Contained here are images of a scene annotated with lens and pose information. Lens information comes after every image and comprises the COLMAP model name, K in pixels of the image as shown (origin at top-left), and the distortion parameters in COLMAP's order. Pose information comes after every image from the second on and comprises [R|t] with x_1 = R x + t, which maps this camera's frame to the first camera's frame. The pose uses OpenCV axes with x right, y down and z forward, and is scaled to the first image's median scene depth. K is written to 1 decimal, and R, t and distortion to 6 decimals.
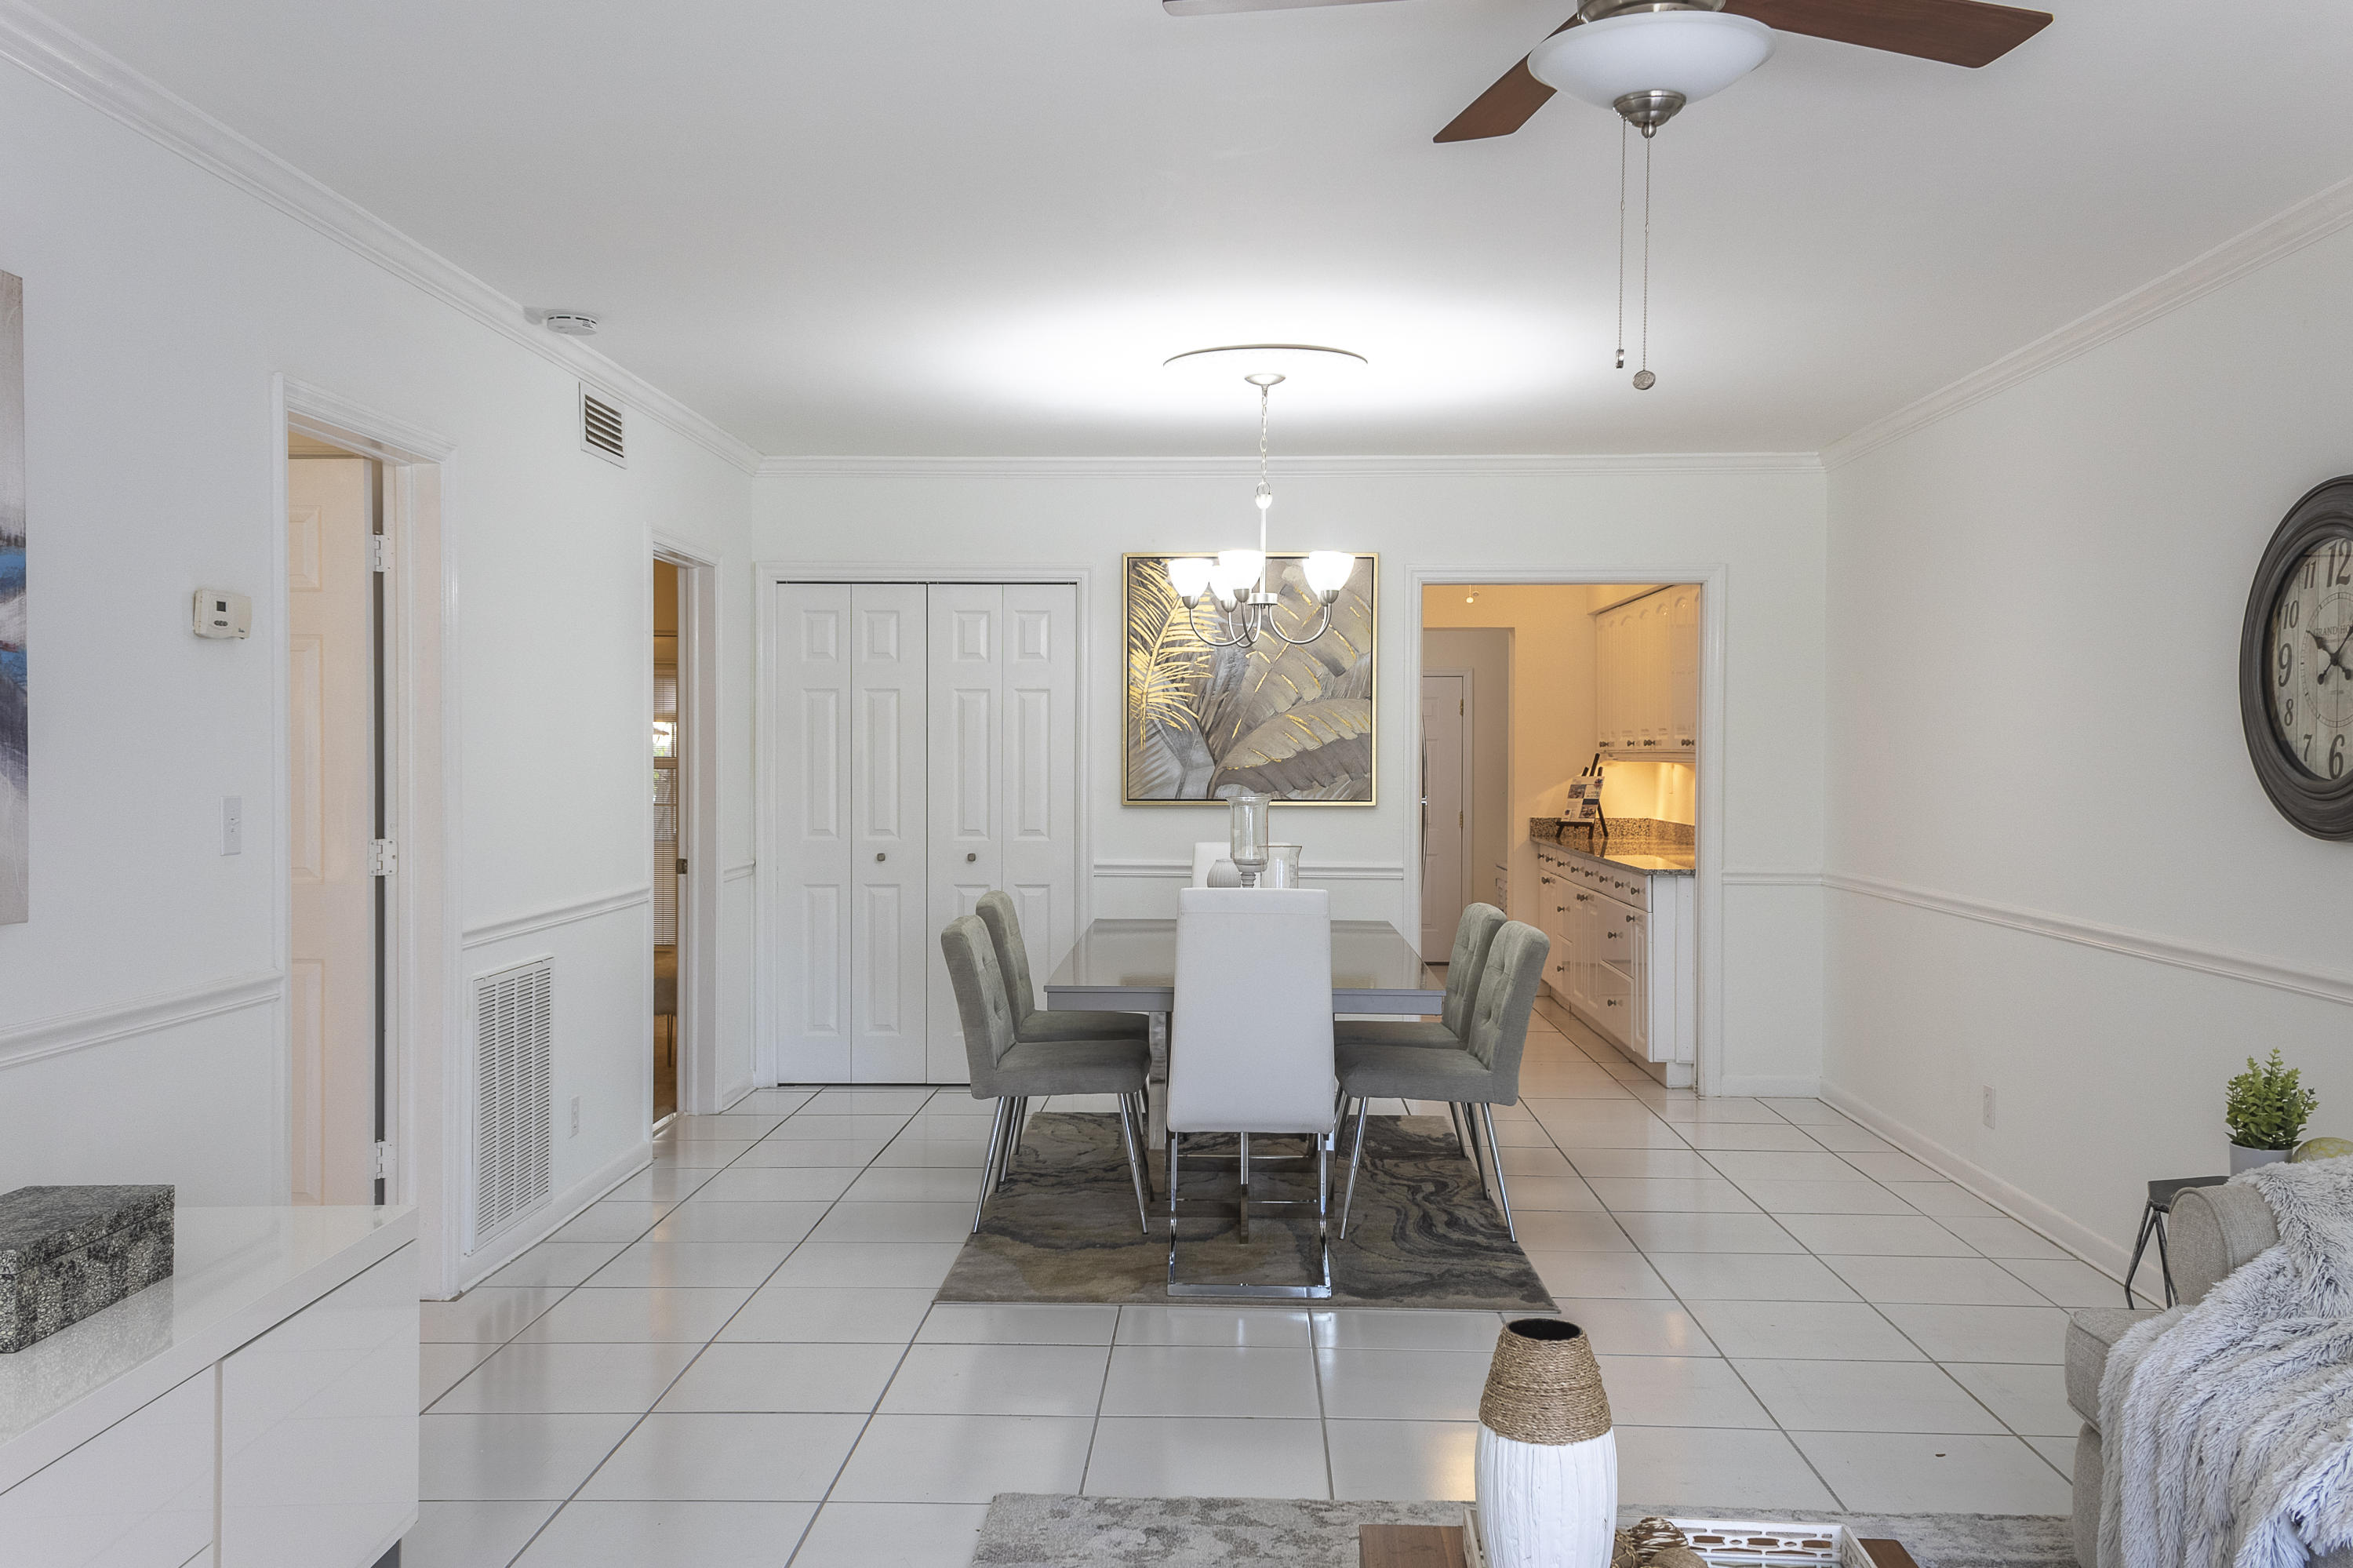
lens RADIAL K [[1872.5, 0, 1178.2], [0, 1872.5, 775.9], [0, 0, 1]] dist [0.043596, -0.051626]
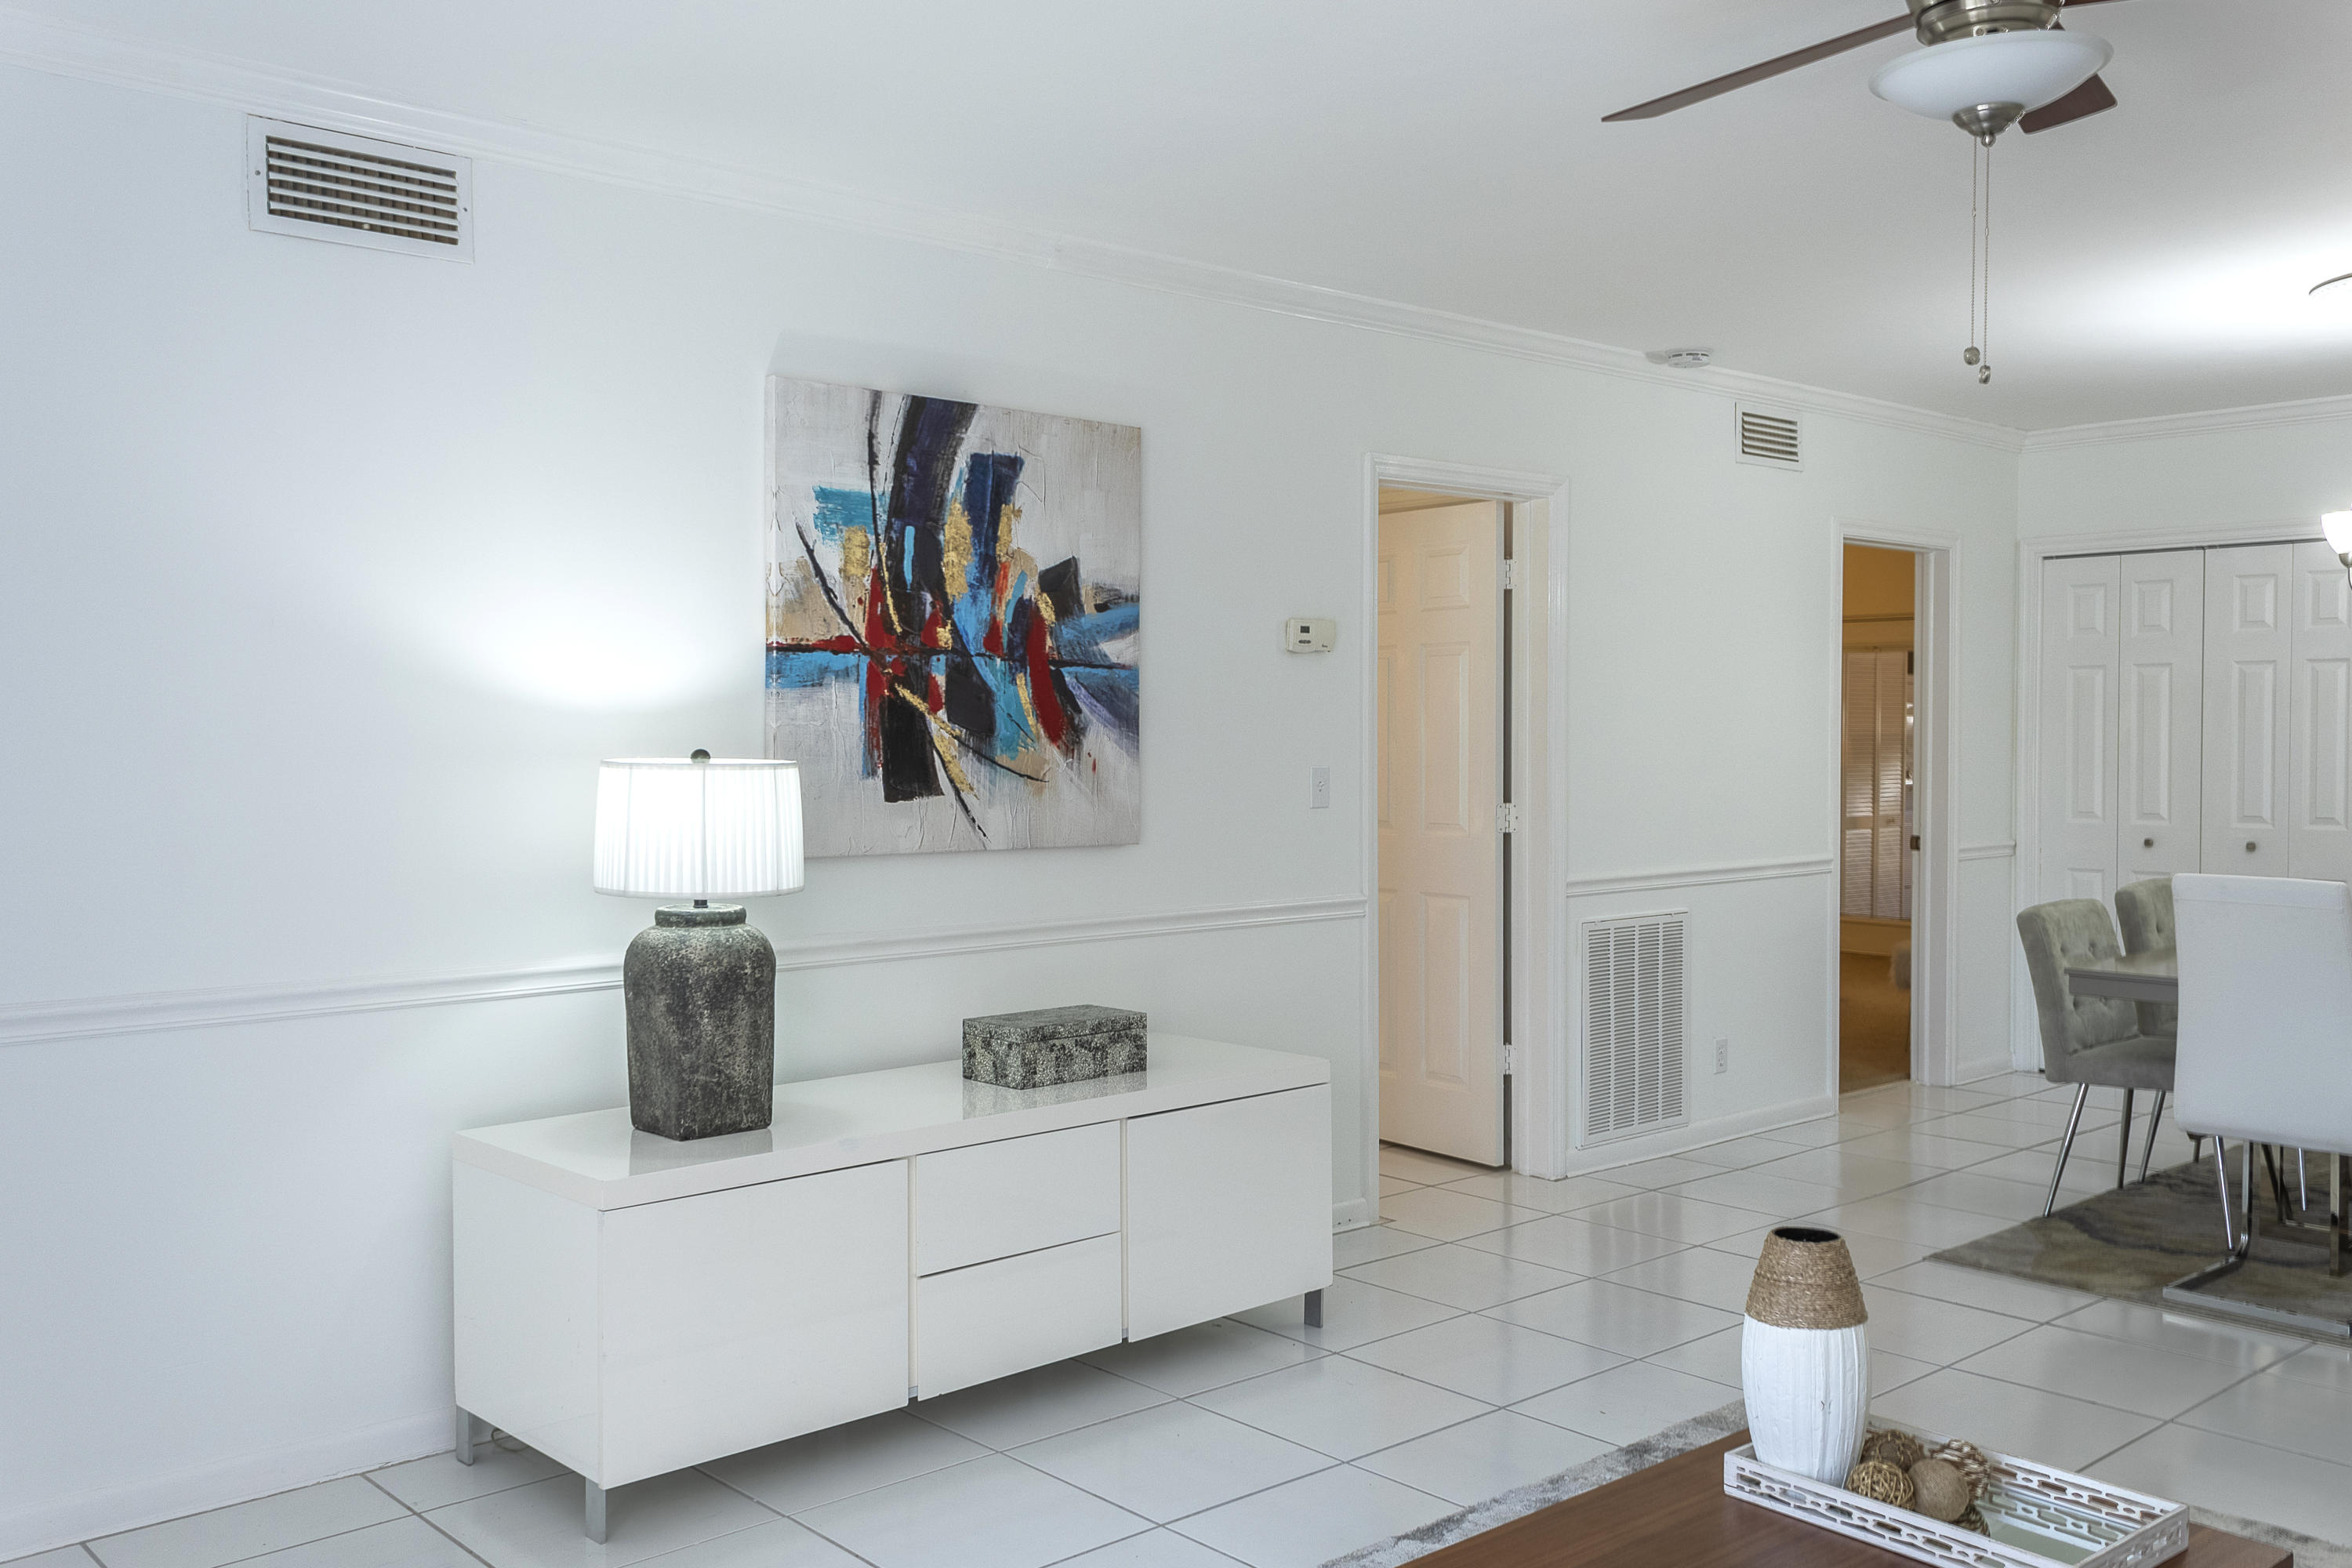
lens RADIAL K [[1948.1, 0, 1176.5], [0, 1948.1, 779.6], [0, 0, 1]] dist [0.003855, -0.004644]
pose [[0.680963, 0.012258, -0.732215, 0.294573], [-0.004608, 0.999912, 0.012454, 0.002157], [0.732303, -0.005107, 0.680960, -0.032018]]
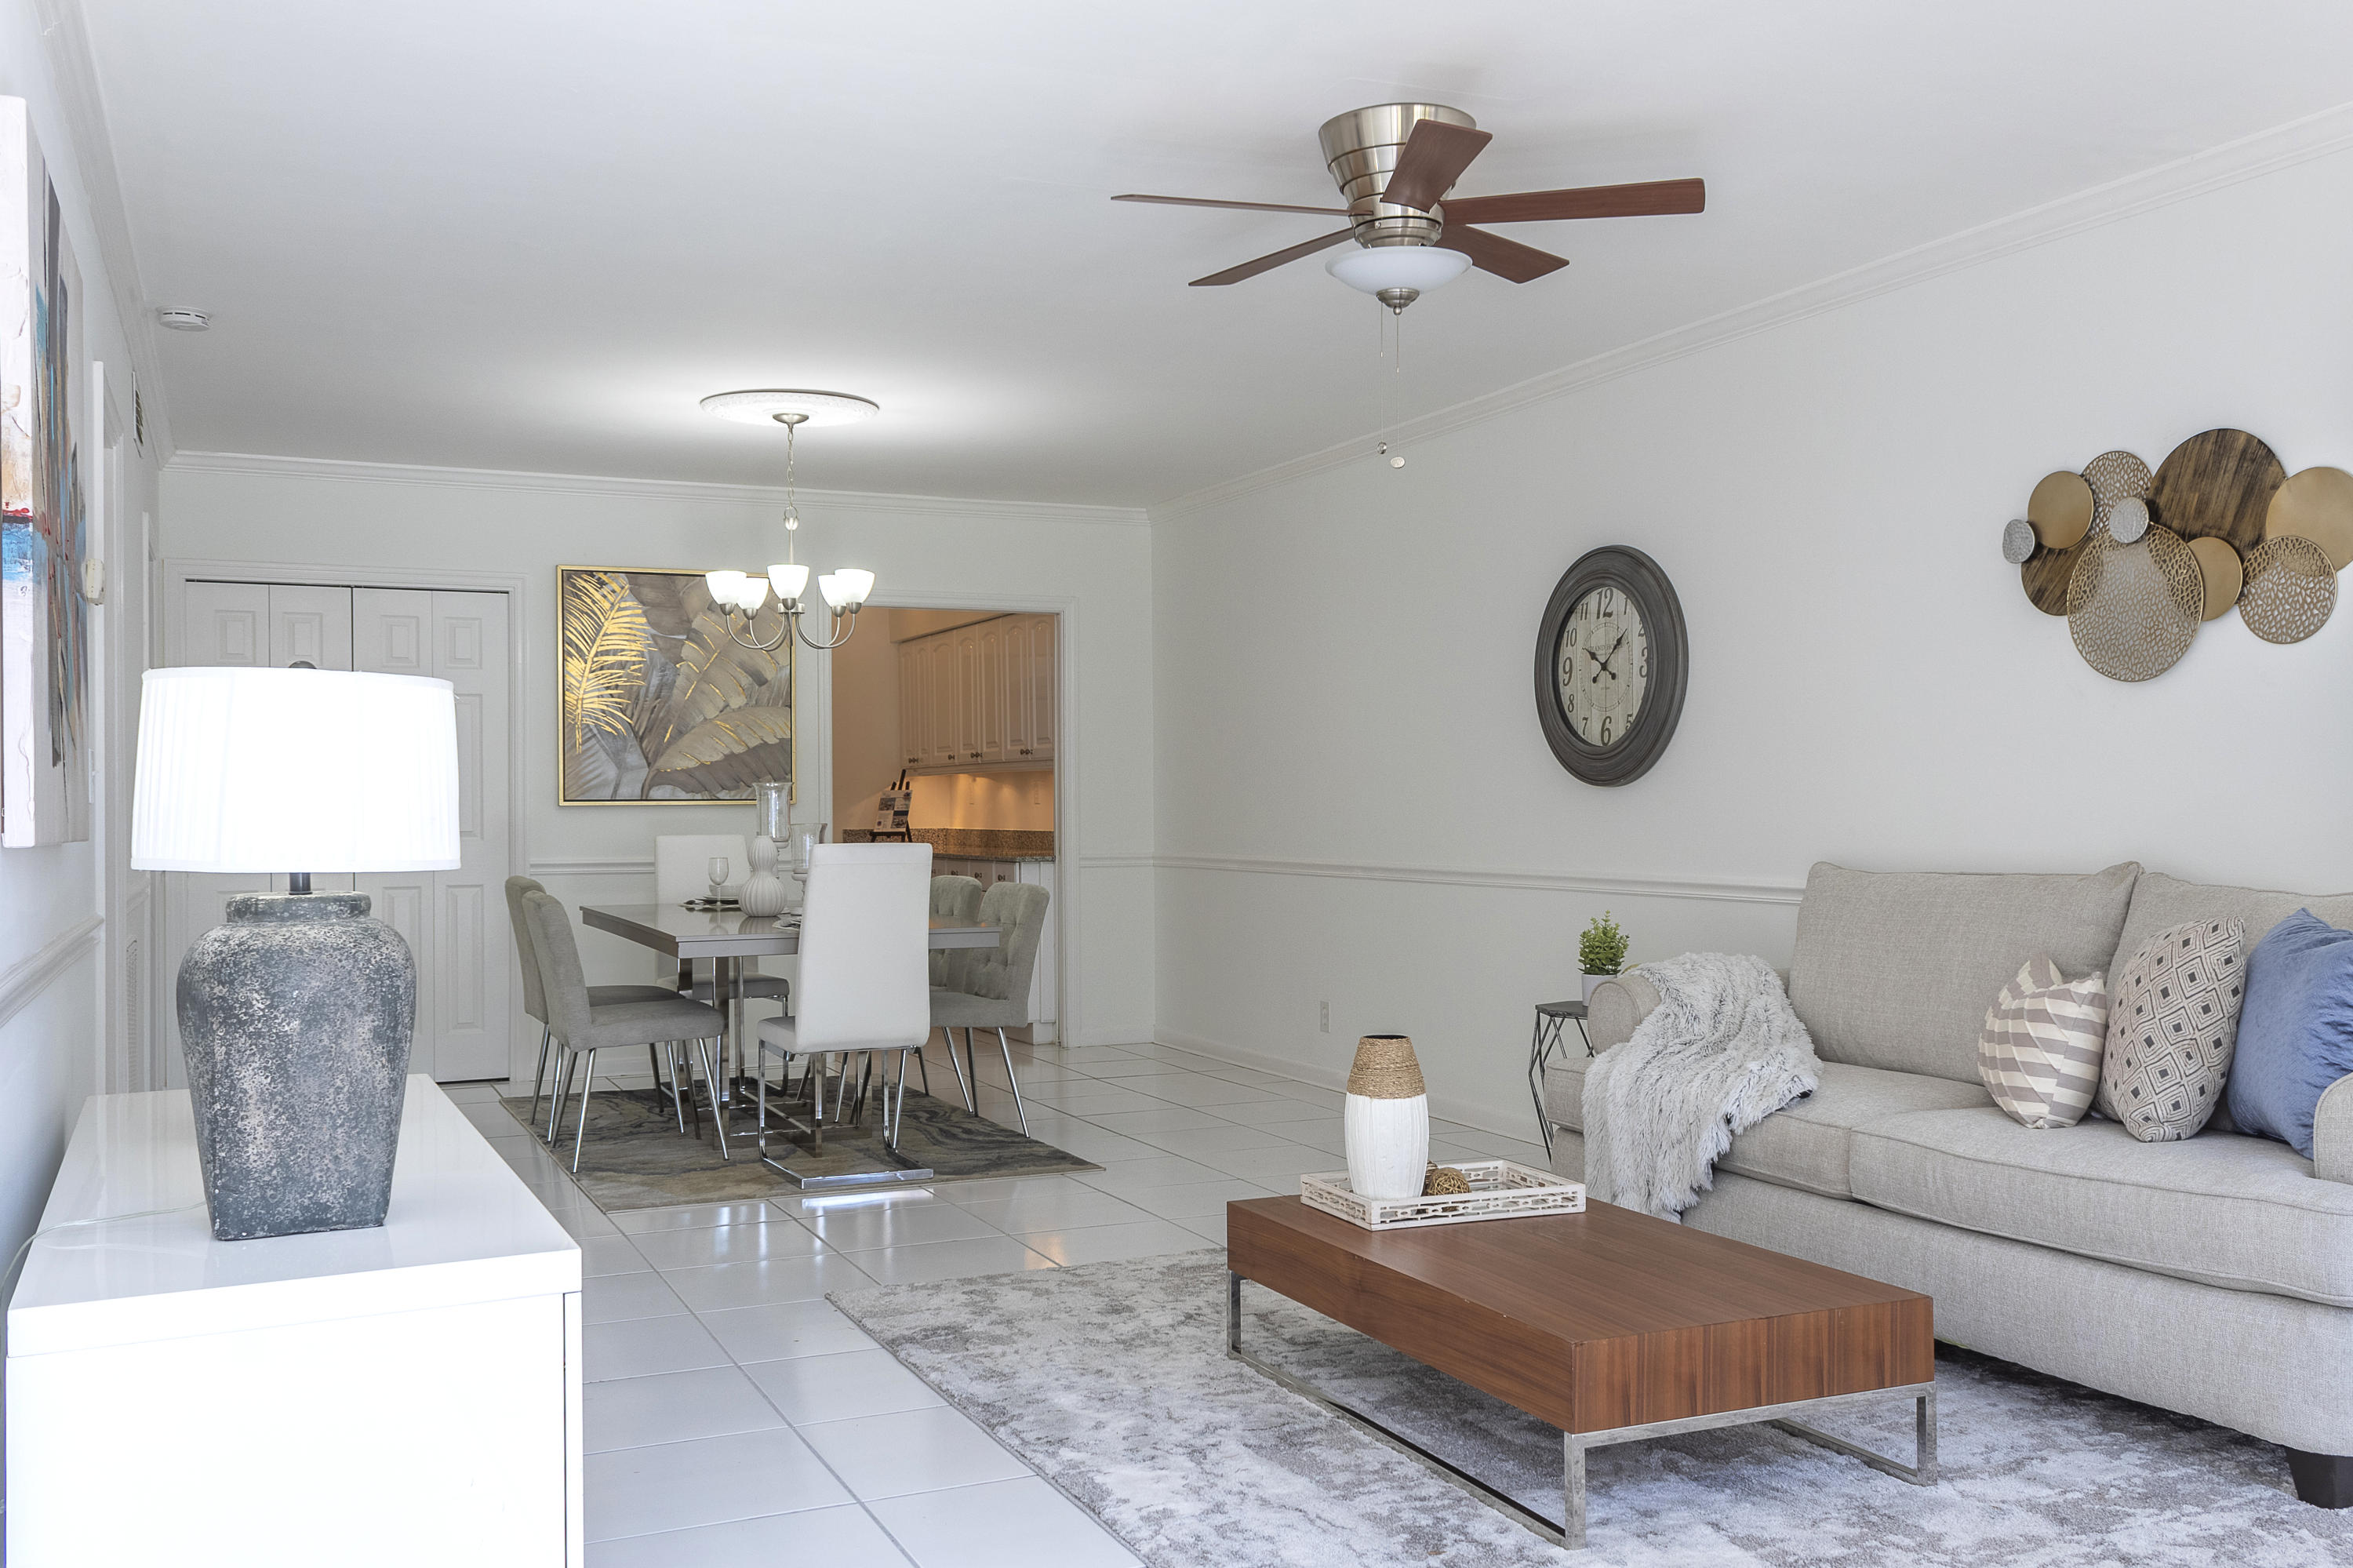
lens RADIAL K [[1959.8, 0, 1177.4], [0, 1959.8, 806.3], [0, 0, 1]] dist [-0.001200, -0.002568]
pose [[0.891493, -0.011944, 0.452876, -0.288296], [0.017361, 0.999819, -0.007805, 0.040168], [-0.452701, 0.014821, 0.891539, -0.174119]]
